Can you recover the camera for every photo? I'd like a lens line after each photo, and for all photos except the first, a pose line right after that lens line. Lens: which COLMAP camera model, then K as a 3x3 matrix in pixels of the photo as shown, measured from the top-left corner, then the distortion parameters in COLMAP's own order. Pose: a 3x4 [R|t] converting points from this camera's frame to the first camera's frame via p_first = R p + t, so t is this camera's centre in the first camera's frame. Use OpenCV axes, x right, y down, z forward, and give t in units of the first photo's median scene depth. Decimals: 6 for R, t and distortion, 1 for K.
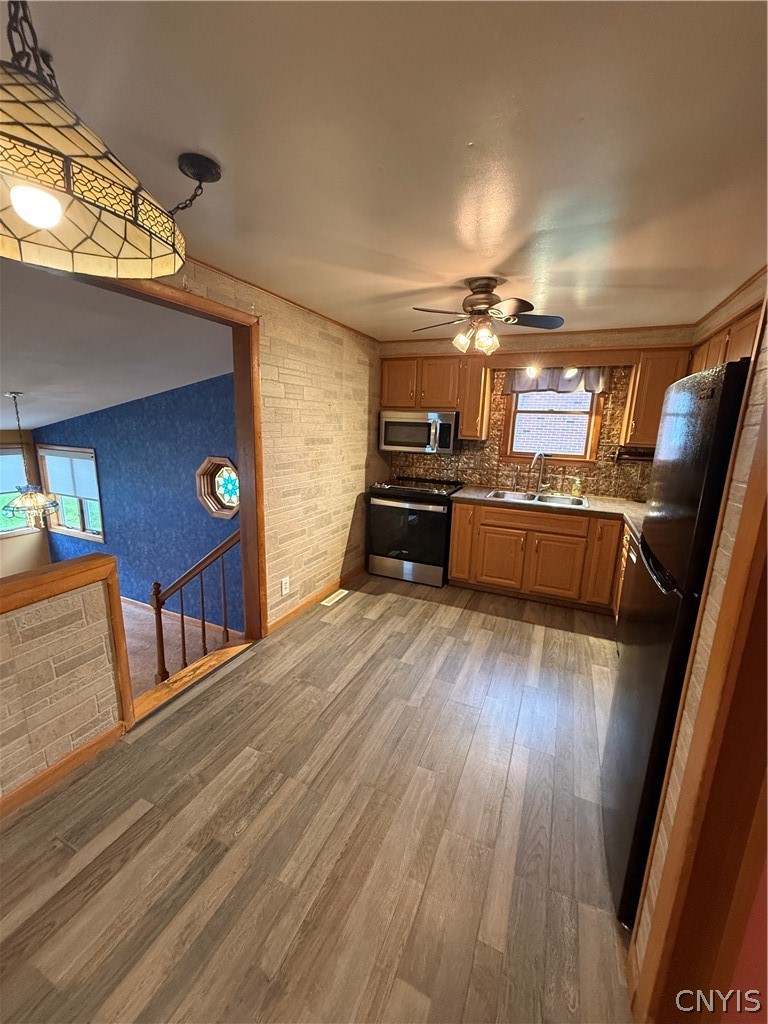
lens RADIAL K [[407.2, 0, 384.0], [0, 407.2, 512.0], [0, 0, 1]] dist [-0.001054, -0.000264]
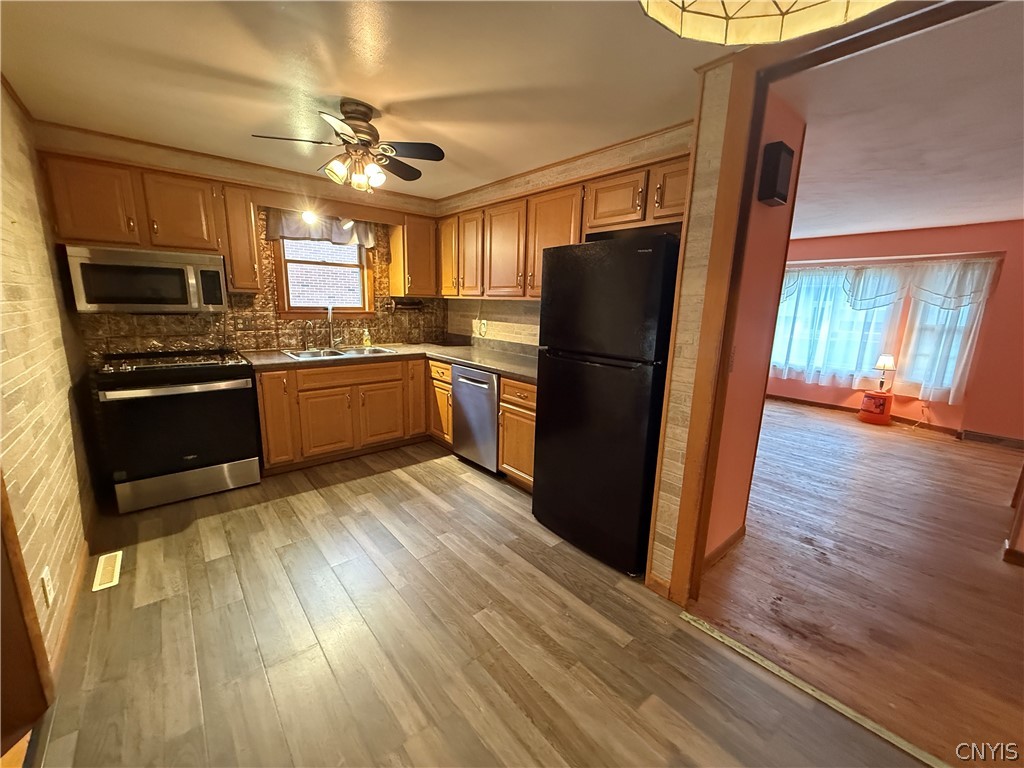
lens RADIAL K [[407.2, 0, 512.0], [0, 407.2, 384.0], [0, 0, 1]] dist [-0.001054, -0.000264]
pose [[0.428433, -0.199718, 0.881225, -0.334891], [0.180315, 0.974548, 0.133203, -0.017919], [-0.885399, 0.101829, 0.453541, 0.221242]]
